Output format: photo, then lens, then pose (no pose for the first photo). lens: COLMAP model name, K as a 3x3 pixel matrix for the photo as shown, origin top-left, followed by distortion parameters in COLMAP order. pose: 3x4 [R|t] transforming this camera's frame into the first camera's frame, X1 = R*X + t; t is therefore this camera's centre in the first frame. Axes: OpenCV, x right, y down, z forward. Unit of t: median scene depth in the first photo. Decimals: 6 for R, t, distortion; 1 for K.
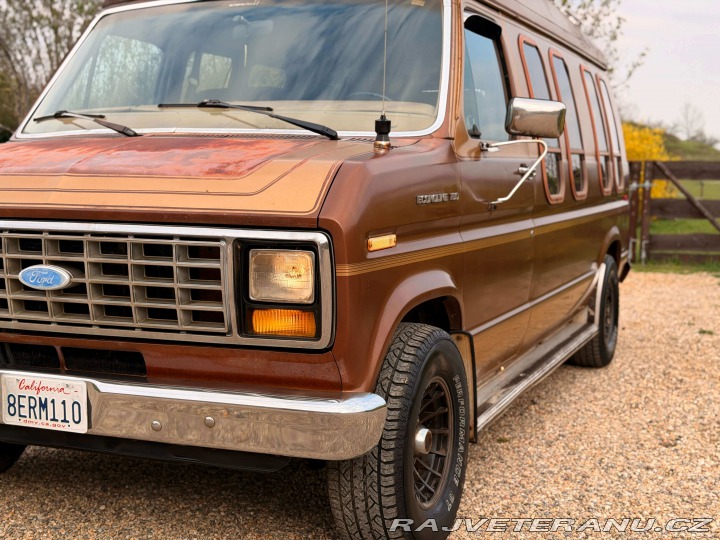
lens RADIAL K [[1011.1, 0, 361.6], [0, 1011.1, 272.9], [0, 0, 1]] dist [0.127640, 0.000000]
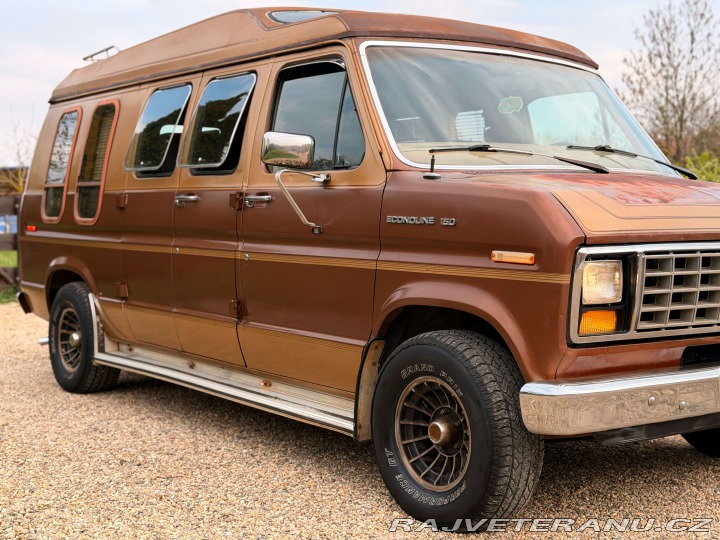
lens RADIAL K [[1011.1, 0, 362.5], [0, 1011.1, 266.2], [0, 0, 1]] dist [0.127640, 0.000000]
pose [[0.494454, -0.044457, 0.868066, -1.574504], [0.080151, 0.996768, 0.005394, -0.062080], [-0.865501, 0.066910, 0.496419, 0.747362]]
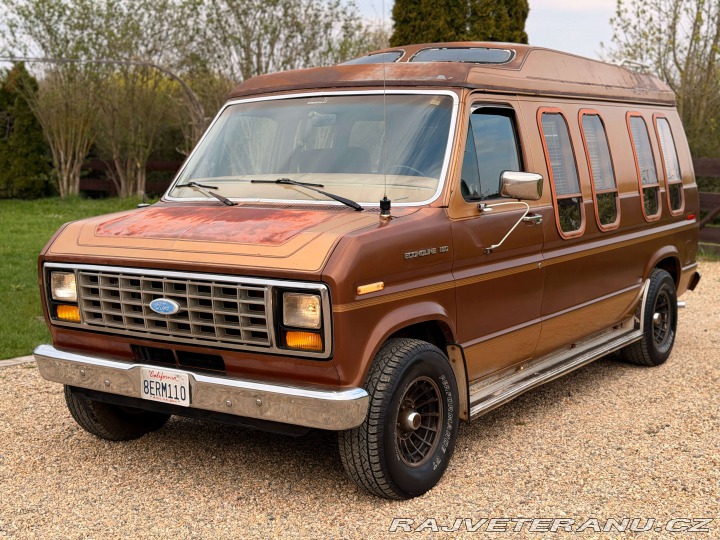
lens RADIAL K [[1011.1, 0, 357.6], [0, 1011.1, 269.8], [0, 0, 1]] dist [0.127640, 0.000000]
pose [[0.979963, 0.008133, -0.199013, 0.275917], [-0.004550, 0.999819, 0.018450, -0.077971], [0.199127, -0.017175, 0.979823, -0.441971]]
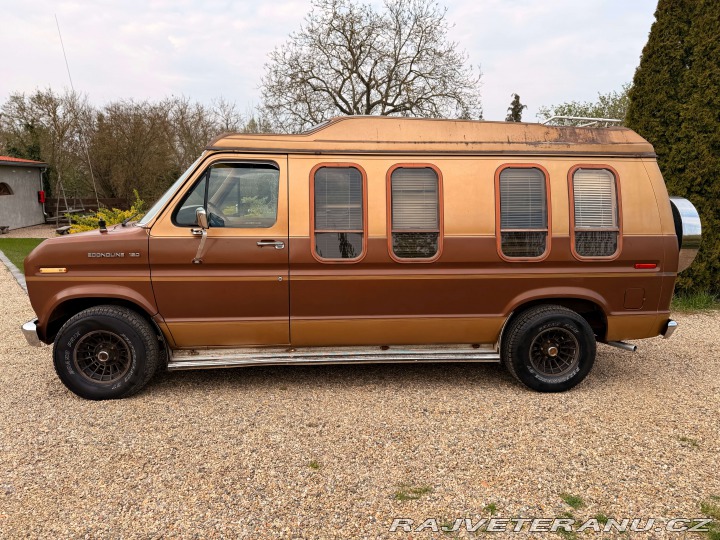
lens RADIAL K [[522.7, 0, 357.7], [0, 522.7, 266.1], [0, 0, 1]] dist [0.038364, -0.045068]
pose [[0.473310, 0.119083, -0.872810, 1.427683], [-0.094500, 0.991967, 0.084095, -0.208448], [0.875813, 0.042678, 0.480761, 0.946603]]
